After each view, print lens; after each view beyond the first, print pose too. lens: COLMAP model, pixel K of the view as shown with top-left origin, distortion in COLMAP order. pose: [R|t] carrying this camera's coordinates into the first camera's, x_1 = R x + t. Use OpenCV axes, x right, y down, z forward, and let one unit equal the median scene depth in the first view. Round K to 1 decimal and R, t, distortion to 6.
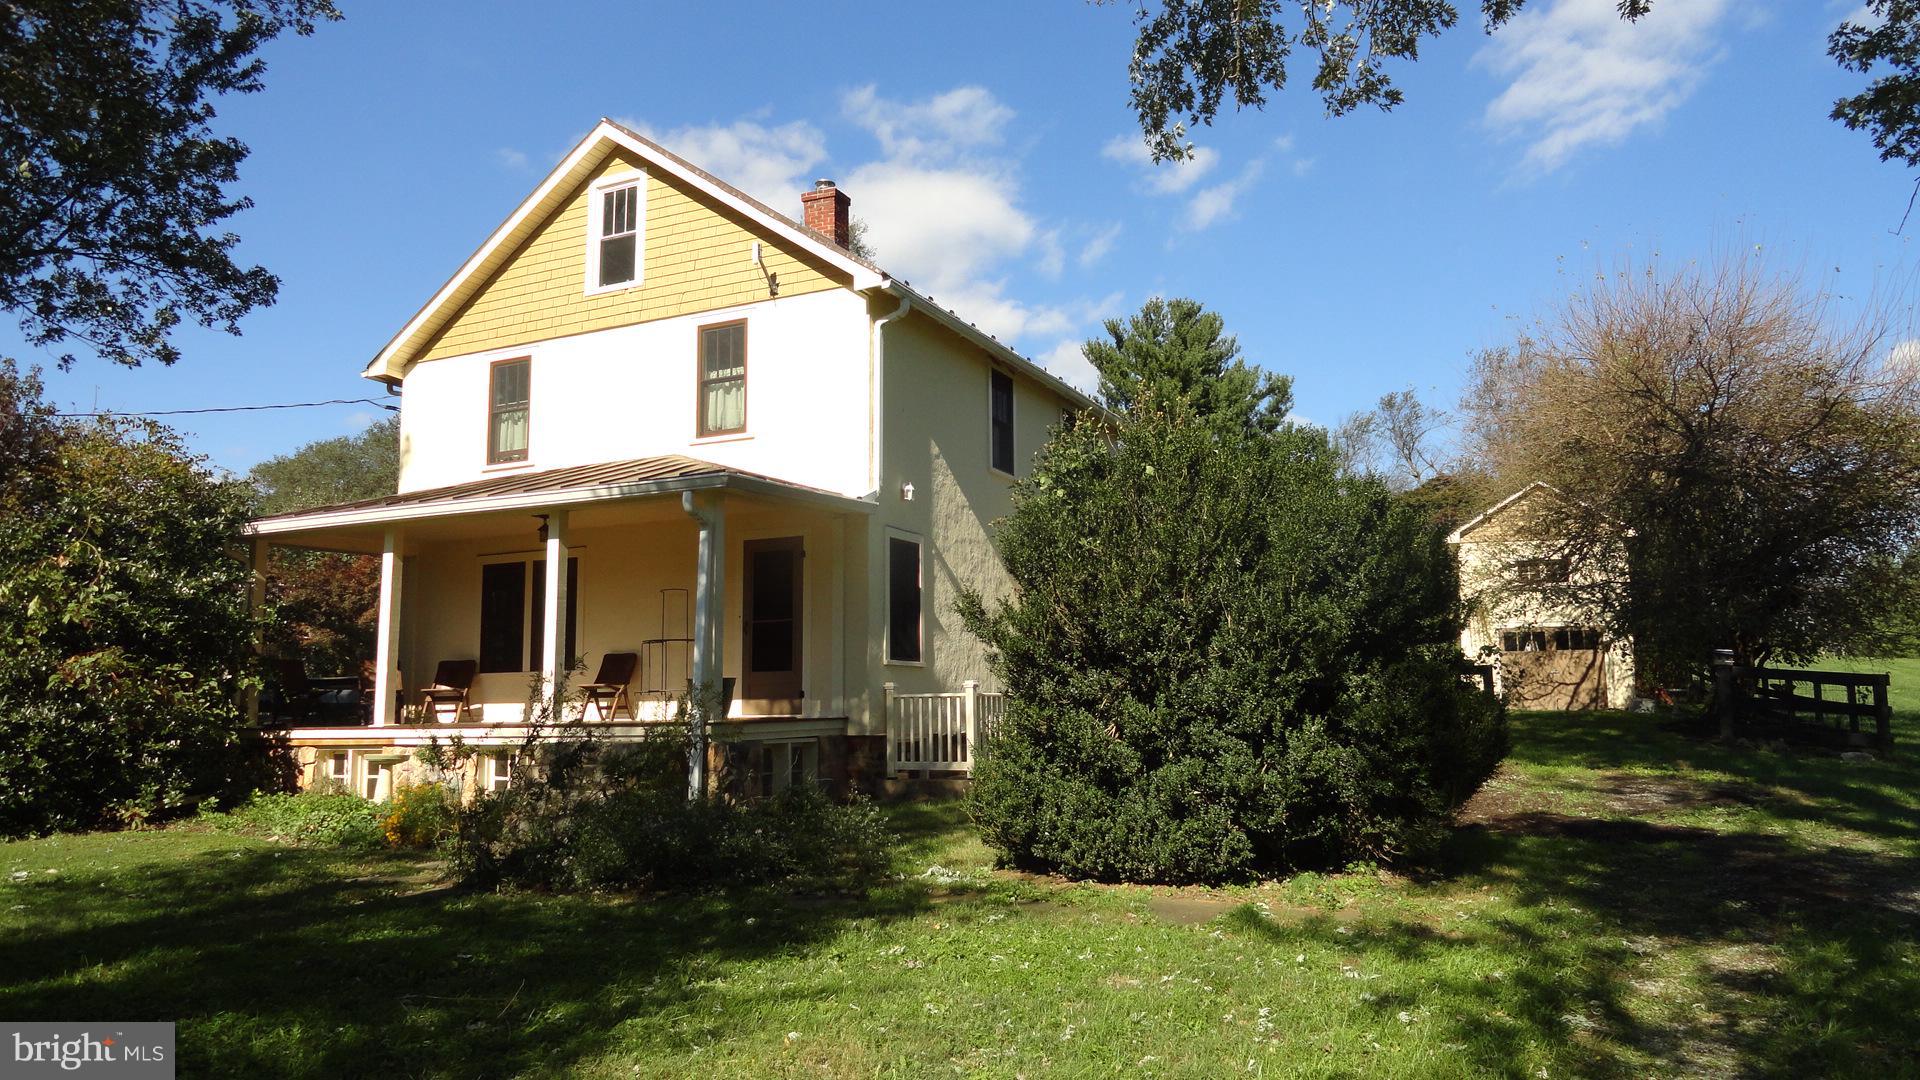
lens RADIAL K [[1318.9, 0, 960.0], [0, 1318.9, 540.0], [0, 0, 1]] dist [0.005739, 0.005135]
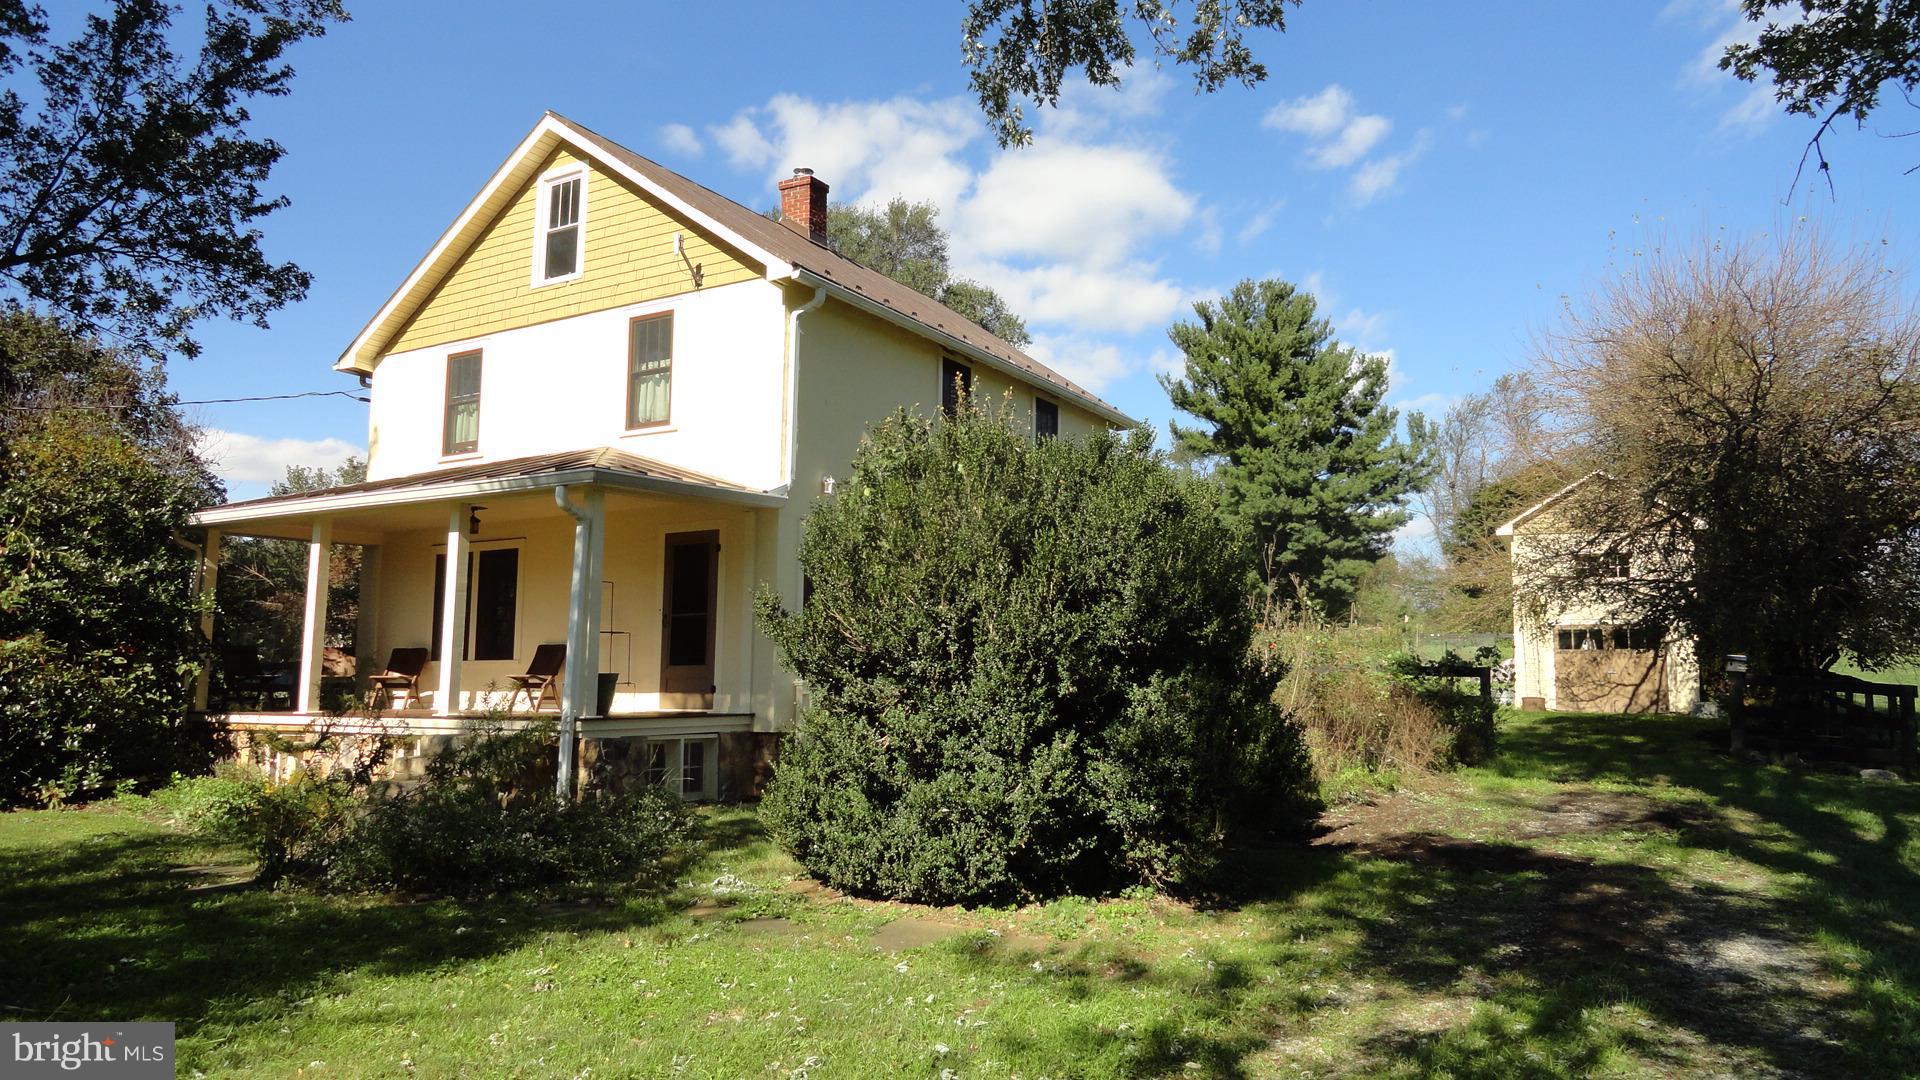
lens RADIAL K [[1318.0, 0, 960.0], [0, 1318.0, 540.0], [0, 0, 1]] dist [-0.001135, 0.007391]
pose [[0.995328, 0.007271, -0.096273, 0.147722], [-0.006039, 0.999896, 0.013081, -0.008628], [0.096358, -0.012438, 0.995269, 0.029218]]
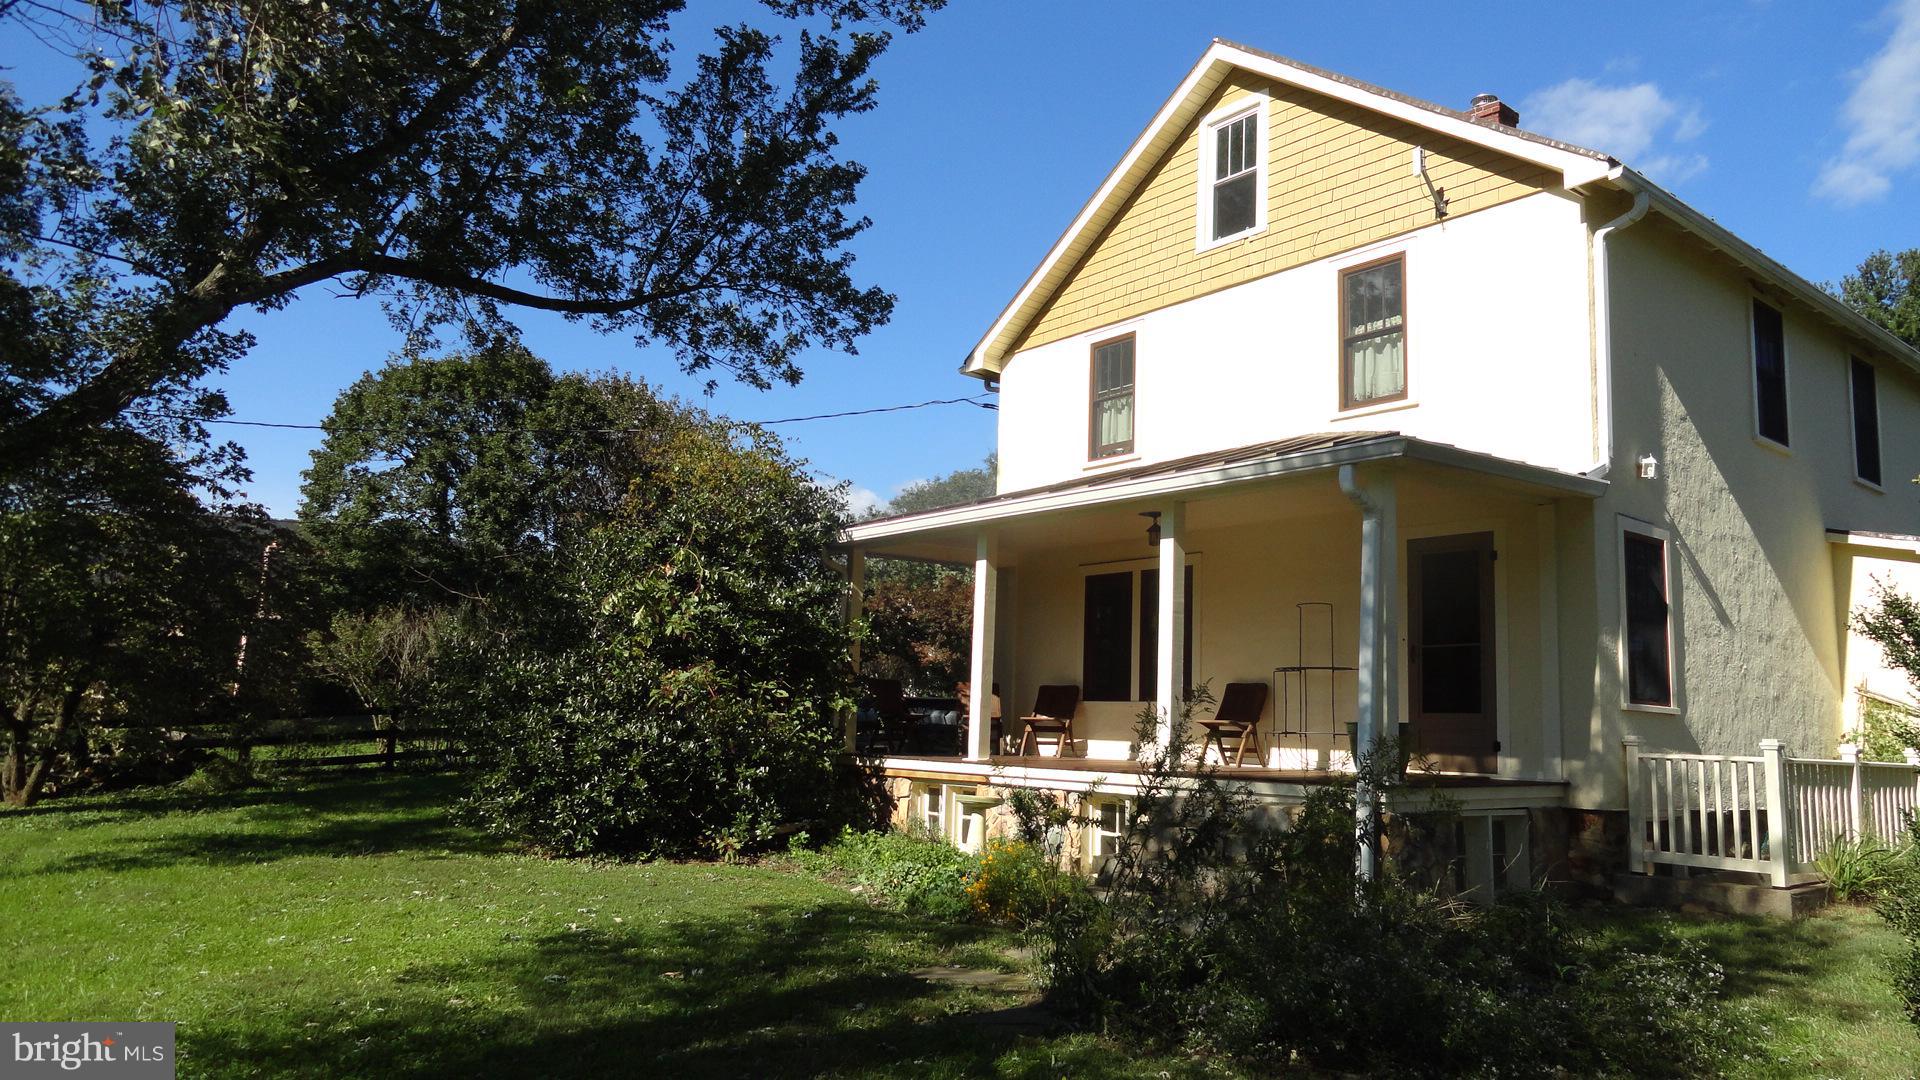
lens RADIAL K [[1319.9, 0, 960.0], [0, 1319.9, 540.0], [0, 0, 1]] dist [-0.005176, -0.001100]
pose [[0.902552, -0.017639, -0.430220, -0.066296], [0.009492, 0.999733, -0.021077, 0.013600], [0.430477, 0.014939, 0.902478, 0.193296]]
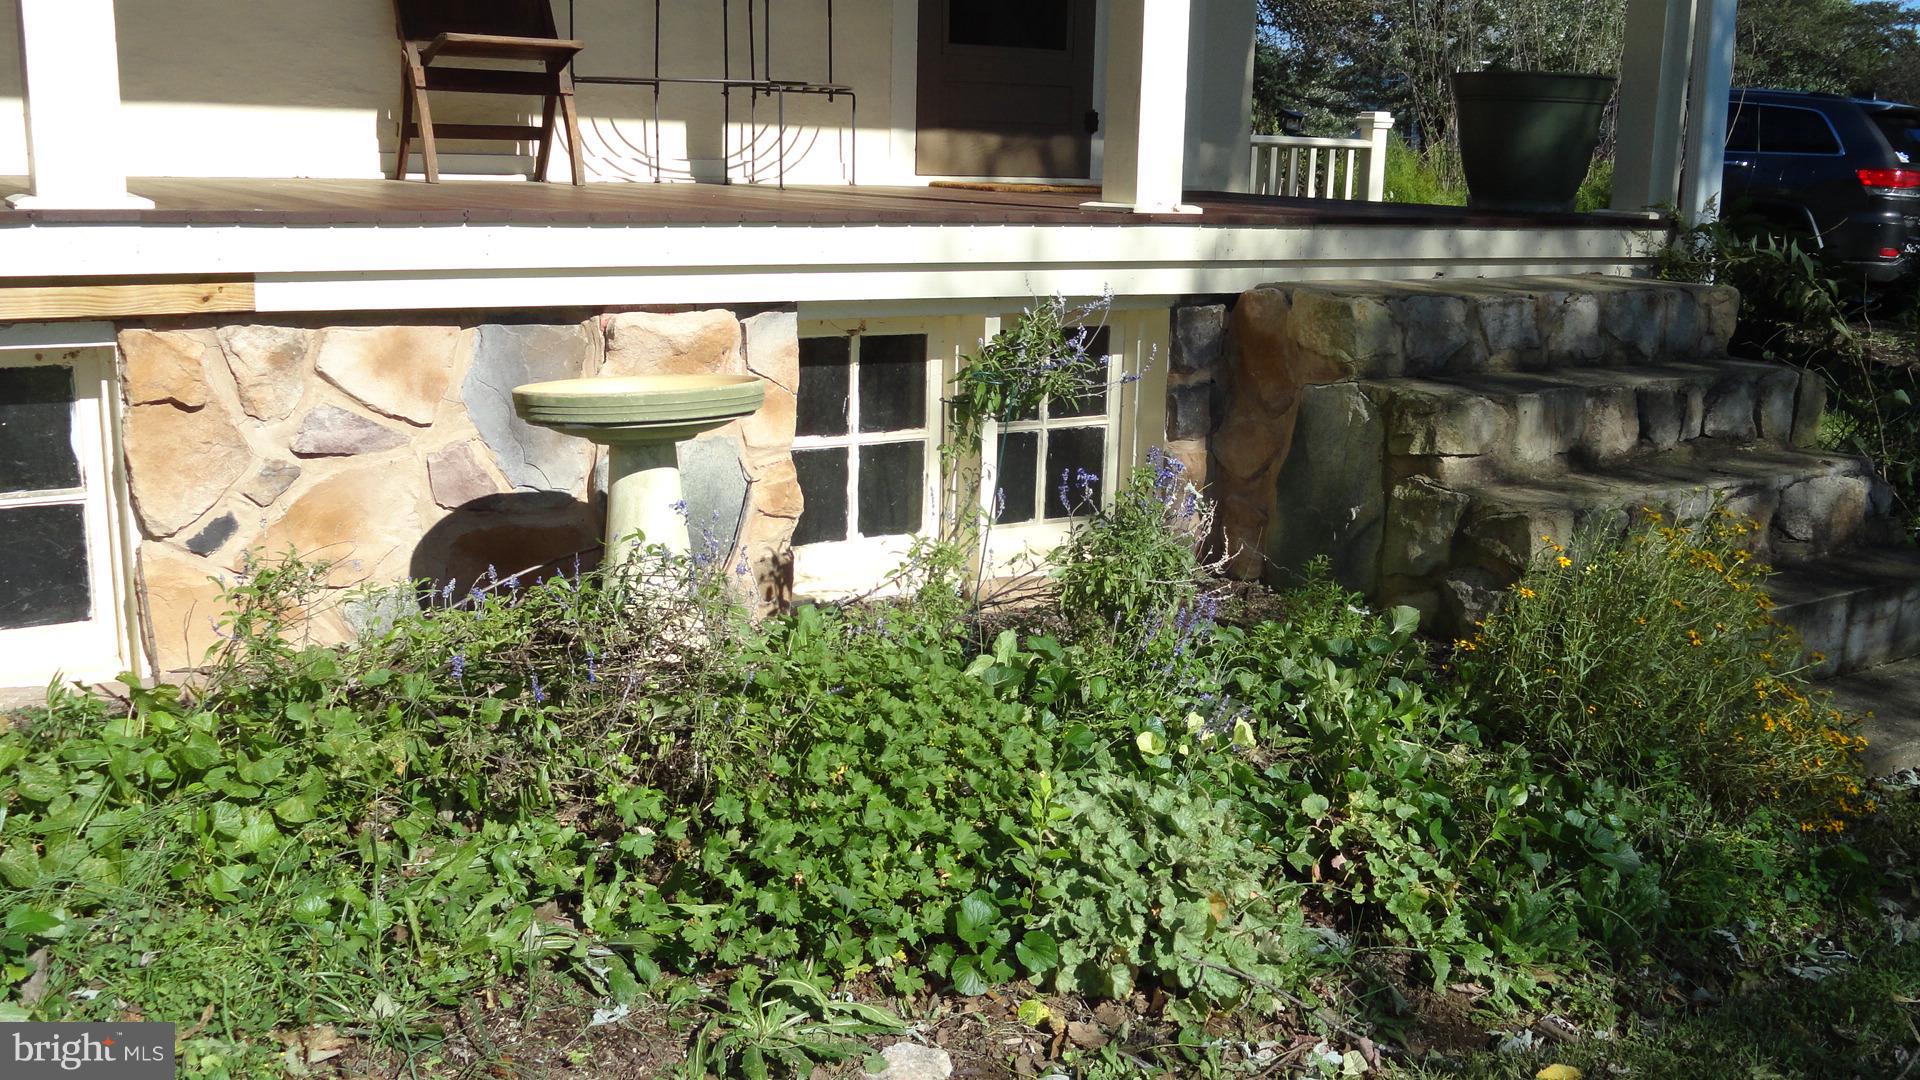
lens RADIAL K [[1825.6, 0, 960.0], [0, 1825.6, 540.0], [0, 0, 1]] dist [-0.000314, -0.000152]
pose [[0.408167, -0.163979, 0.898059, -0.574574], [-0.154561, 0.957121, 0.245011, 0.102757], [-0.899728, -0.238811, 0.365320, 0.765827]]
